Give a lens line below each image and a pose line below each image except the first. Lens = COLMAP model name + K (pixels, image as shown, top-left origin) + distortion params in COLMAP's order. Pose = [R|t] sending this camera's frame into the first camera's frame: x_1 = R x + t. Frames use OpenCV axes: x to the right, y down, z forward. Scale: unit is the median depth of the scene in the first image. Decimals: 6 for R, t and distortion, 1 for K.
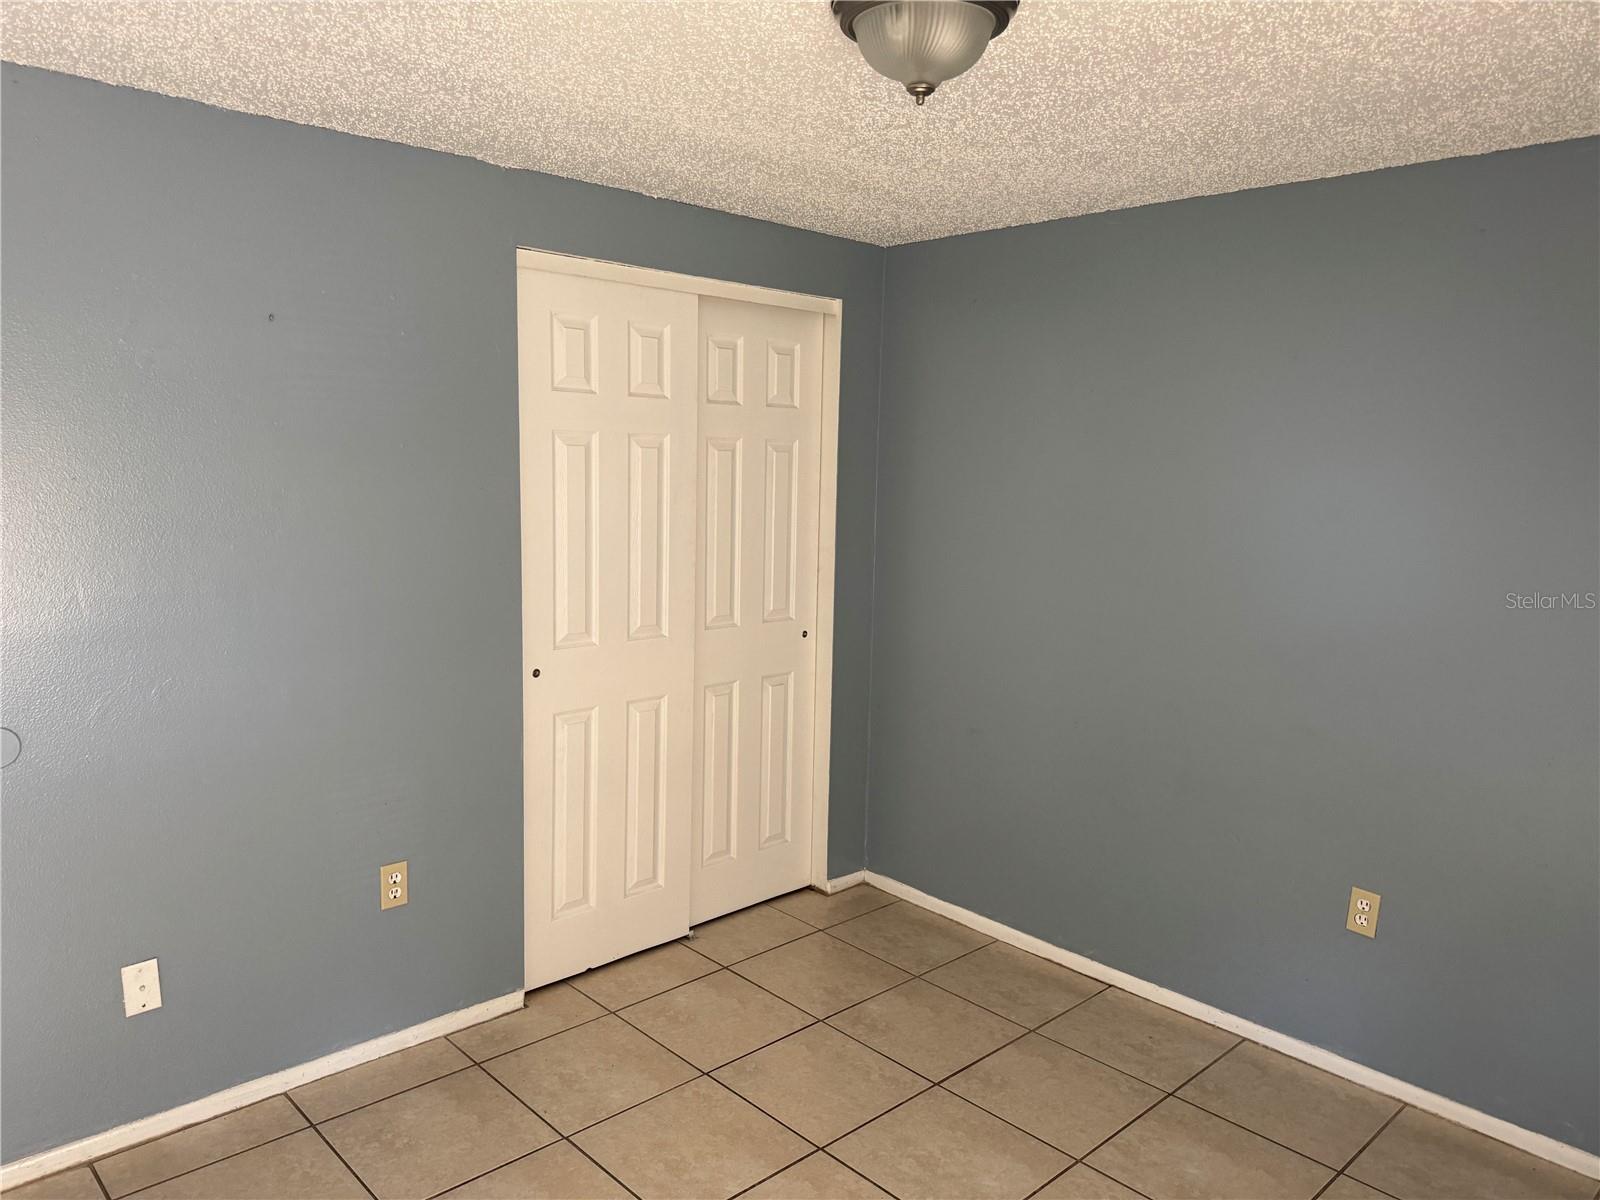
lens RADIAL K [[1150.6, 0, 772.4], [0, 1150.6, 600.0], [0, 0, 1]] dist [0.012030, -0.001574]
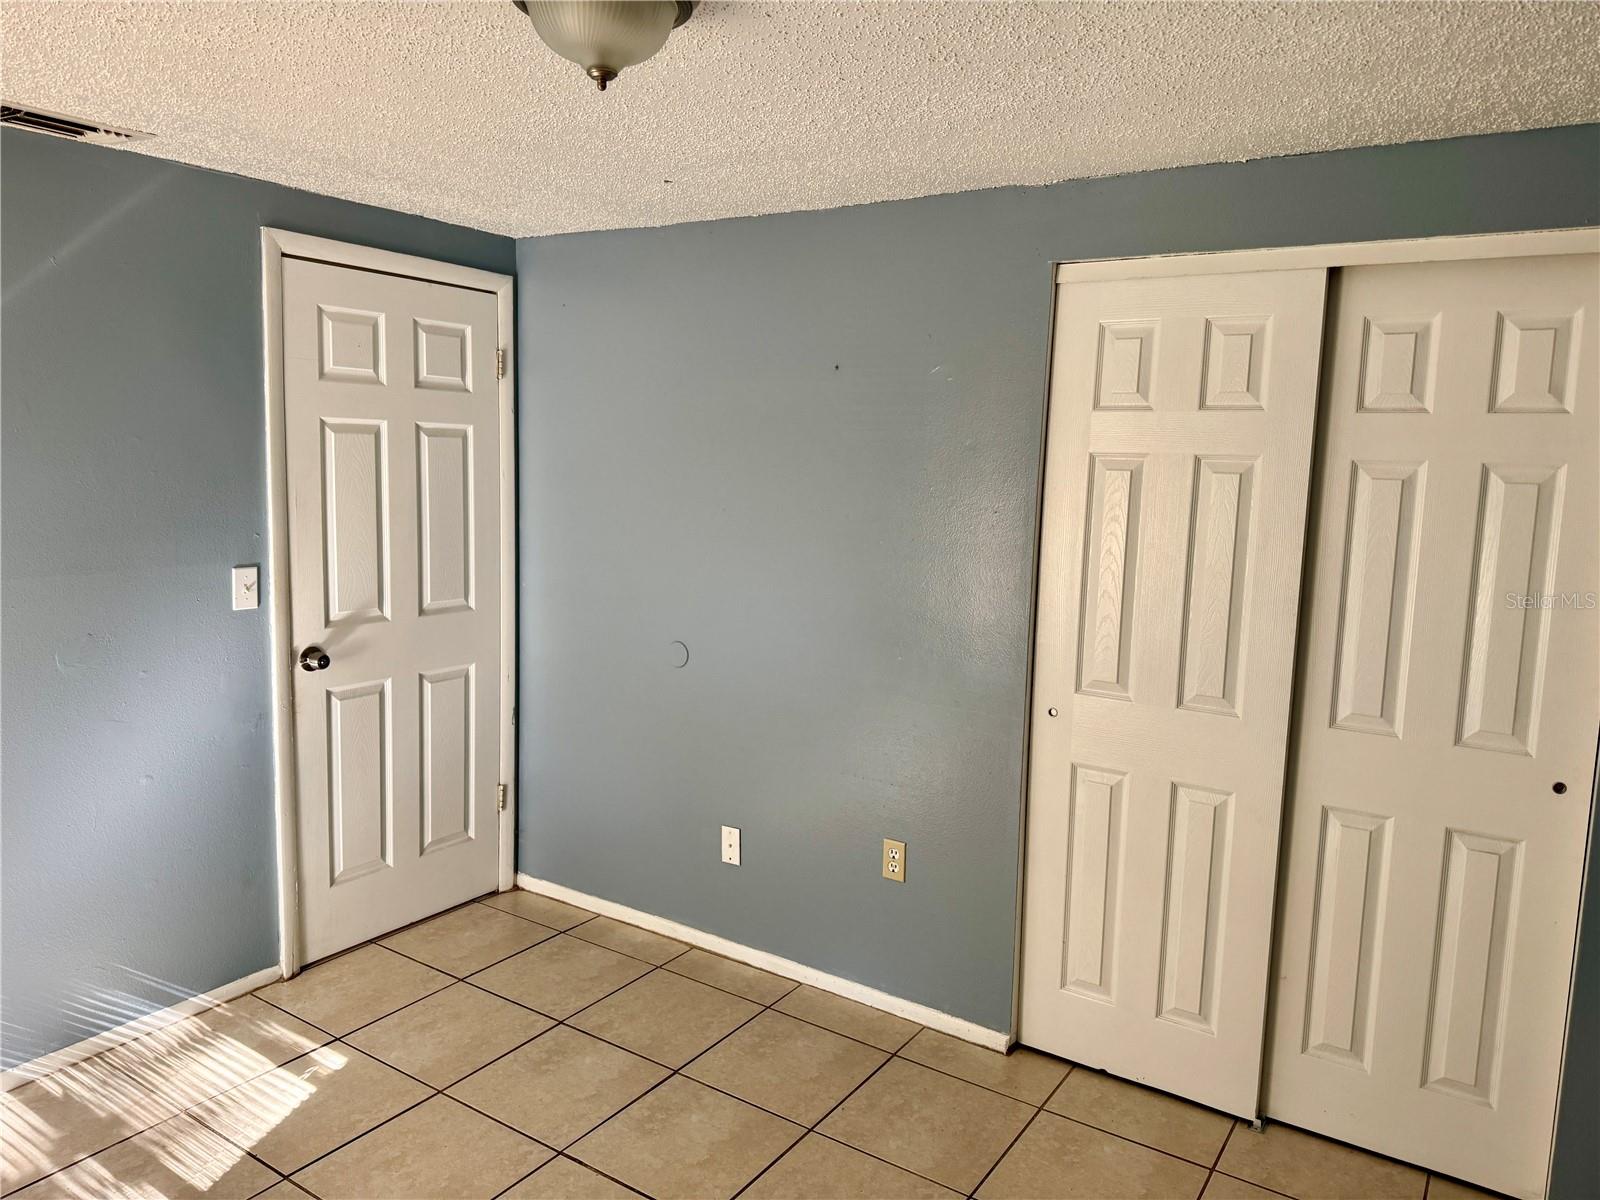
lens RADIAL K [[1130.6, 0, 802.7], [0, 1130.6, 593.9], [0, 0, 1]] dist [0.076670, -0.062990]
pose [[0.238452, 0.106306, -0.965319, 0.642229], [-0.155369, 0.985364, 0.070134, -0.065382], [0.958645, 0.133257, 0.251478, 0.568795]]
